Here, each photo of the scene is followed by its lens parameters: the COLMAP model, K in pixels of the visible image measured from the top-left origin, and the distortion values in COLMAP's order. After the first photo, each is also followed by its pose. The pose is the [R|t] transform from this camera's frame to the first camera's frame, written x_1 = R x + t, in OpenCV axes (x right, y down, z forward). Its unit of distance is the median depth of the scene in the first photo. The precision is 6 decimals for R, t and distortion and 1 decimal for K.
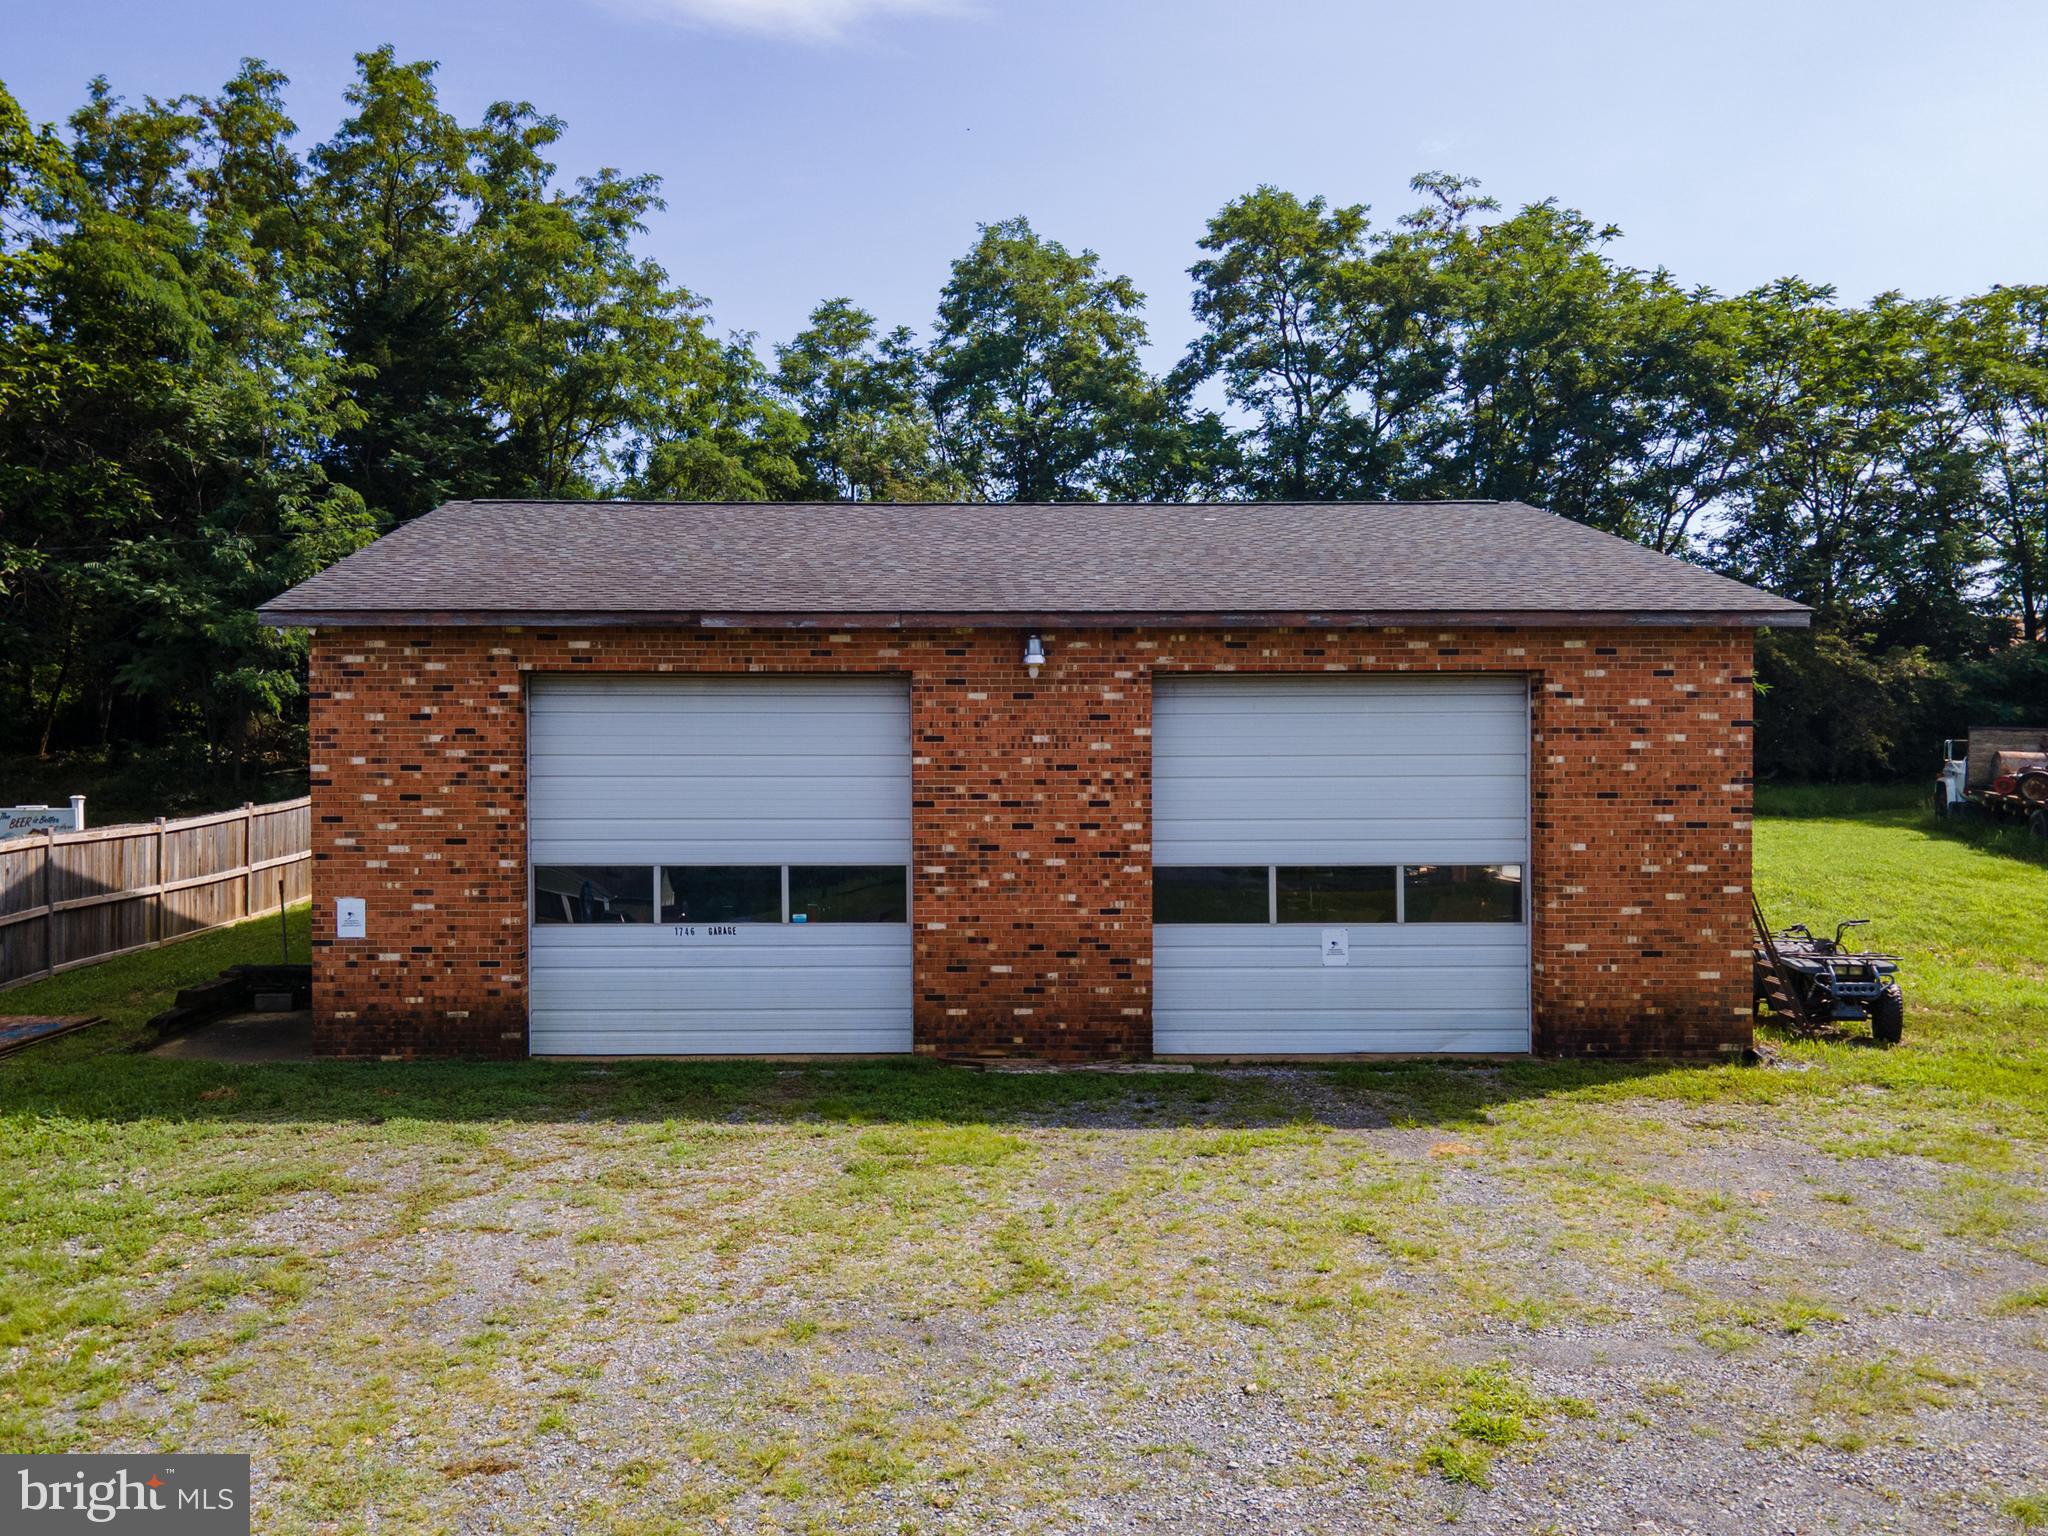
lens RADIAL K [[1588.8, 0, 939.3], [0, 1588.8, 812.0], [0, 0, 1]] dist [0.098331, -0.284126]
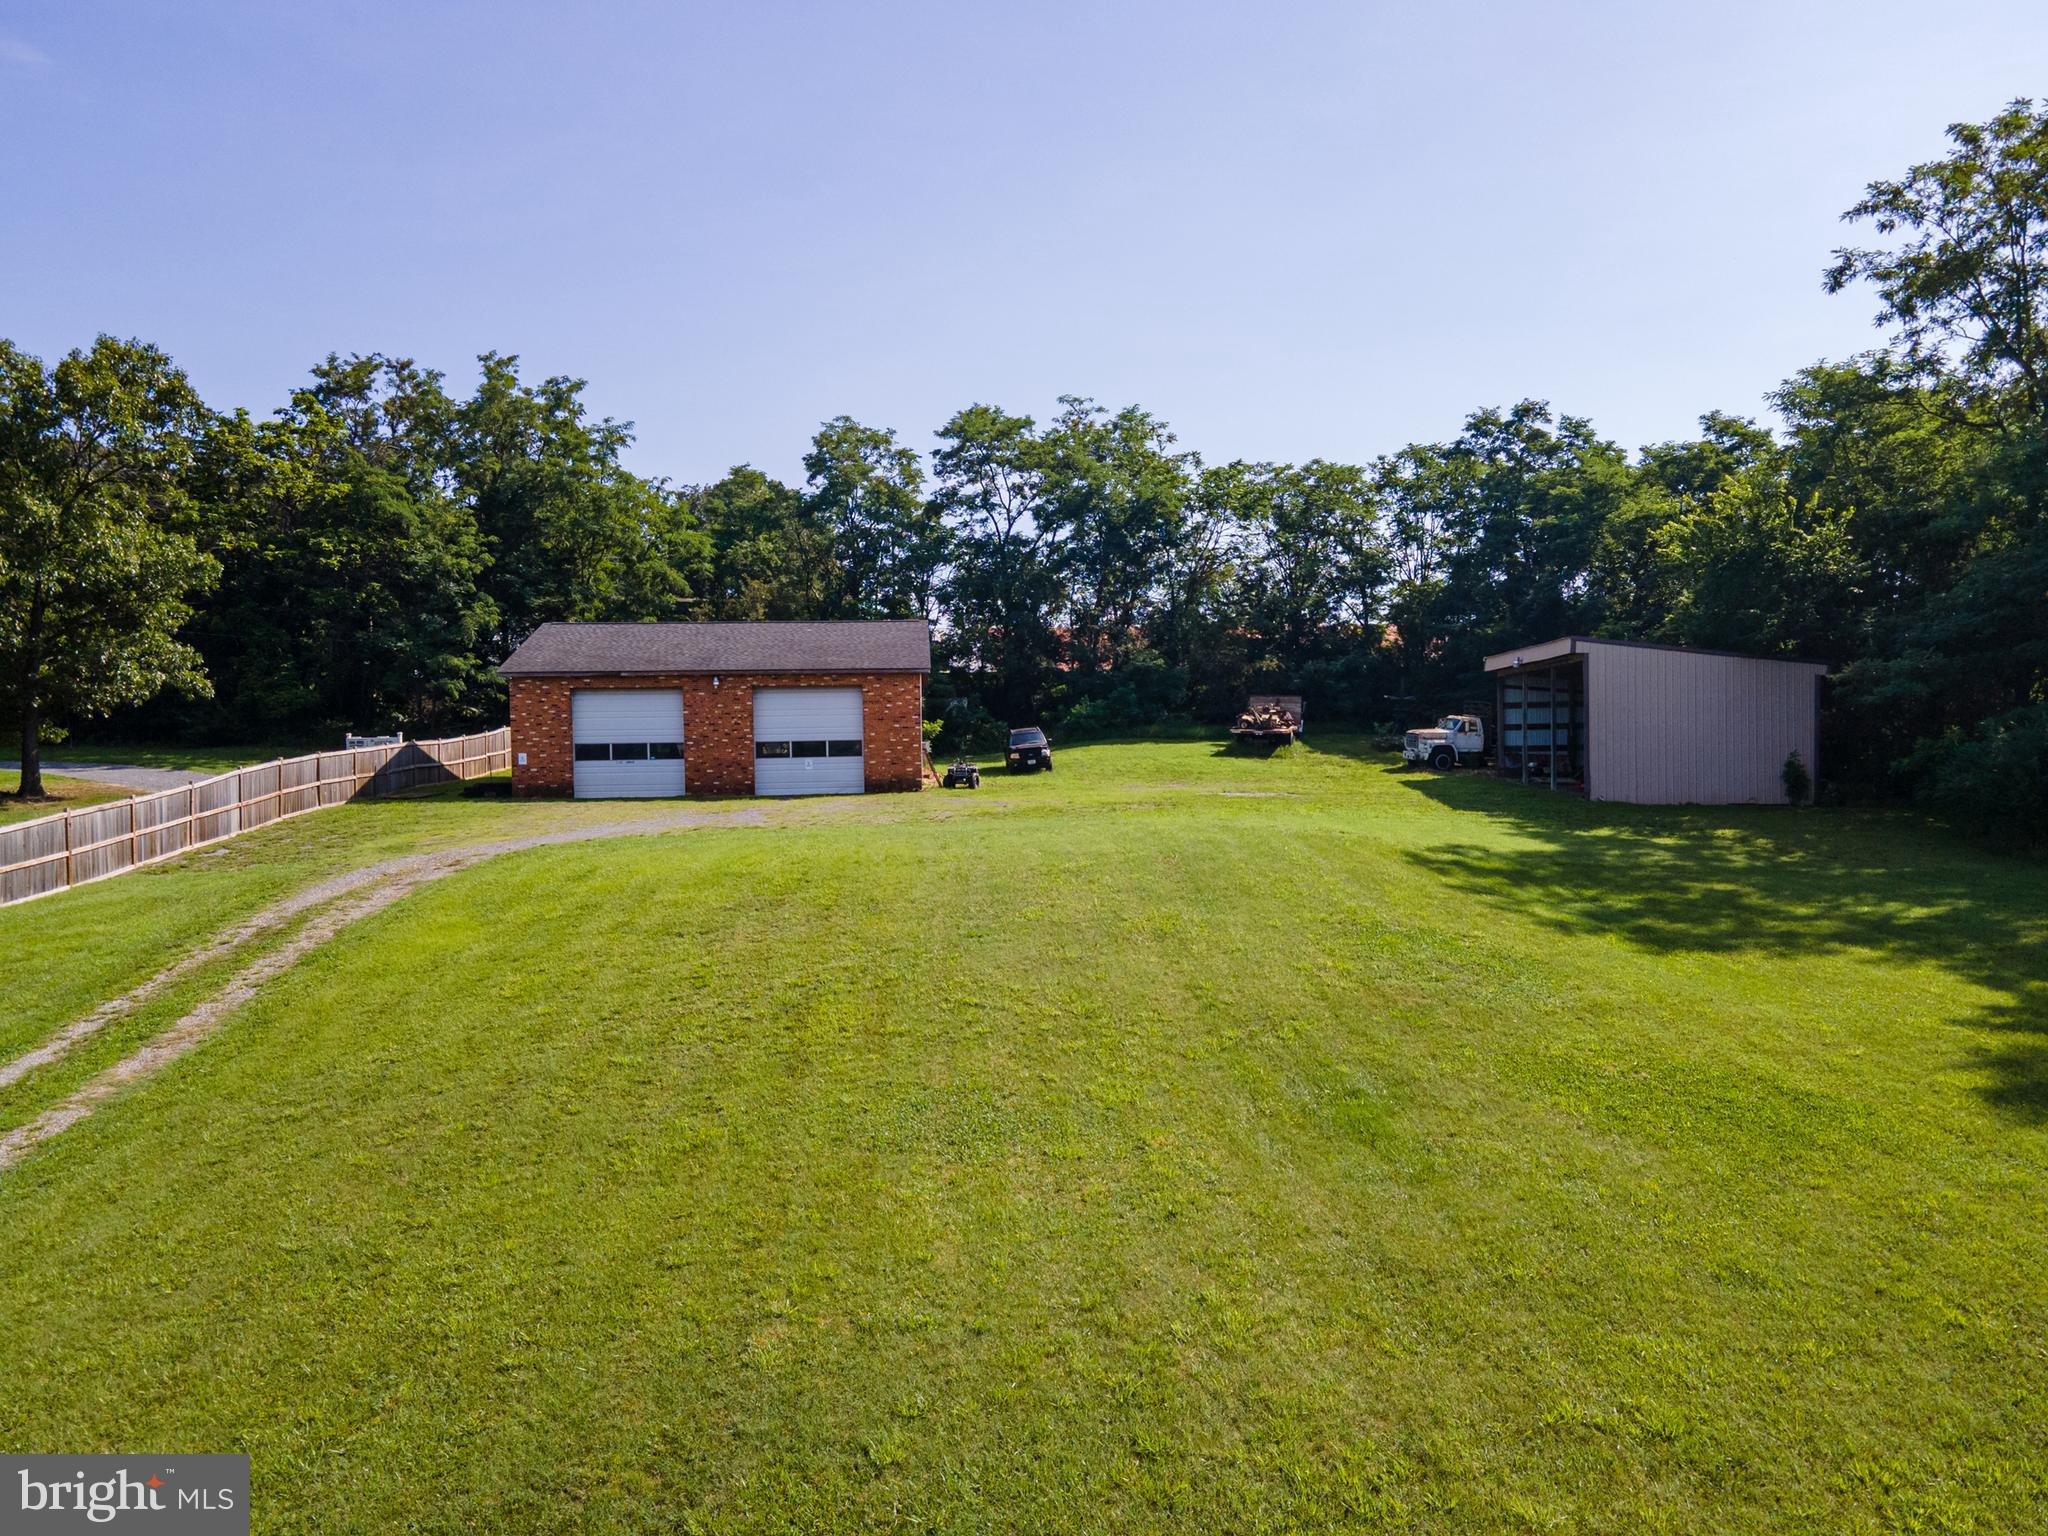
lens RADIAL K [[1453.8, 0, 1033.4], [0, 1453.8, 772.3], [0, 0, 1]] dist [0.032030, 0.004378]
pose [[0.998470, -0.015606, 0.053045, 0.584094], [0.015593, 0.999878, 0.000661, 0.110769], [-0.053049, 0.000167, 0.998592, -2.264359]]
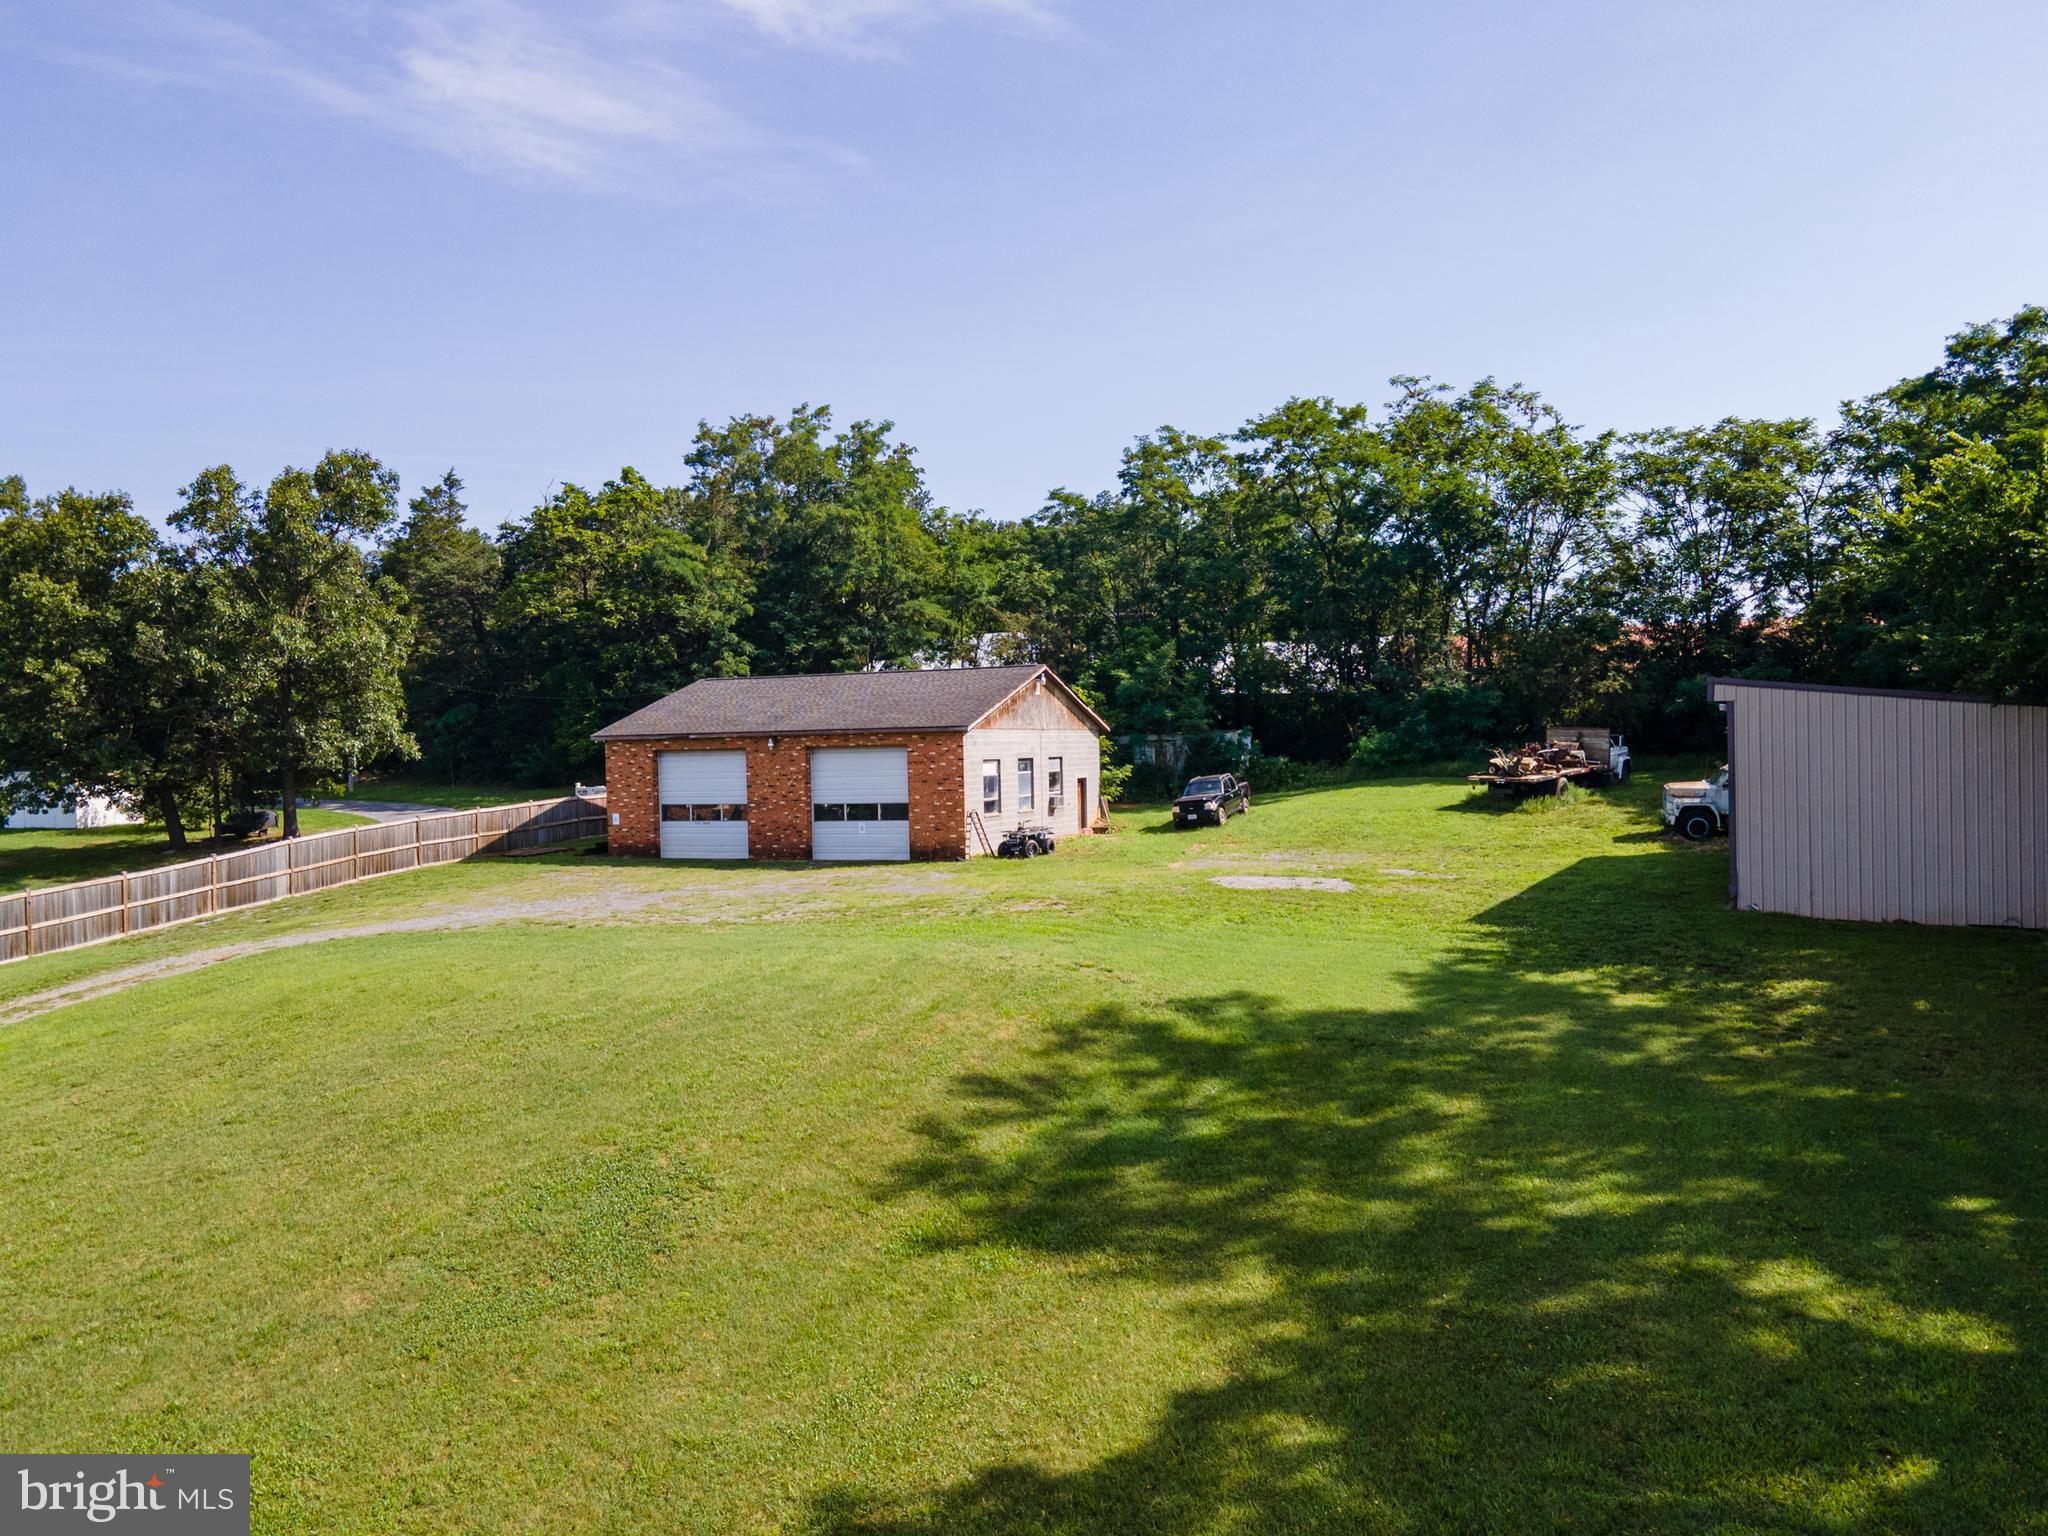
lens RADIAL K [[1473.7, 0, 1024.0], [0, 1473.7, 768.0], [0, 0, 1]] dist [0.048128, 0.002783]
pose [[0.918674, -0.013456, -0.394788, 1.815827], [0.013704, 0.999904, -0.002193, -0.029483], [0.394779, -0.003396, 0.918770, -1.728914]]
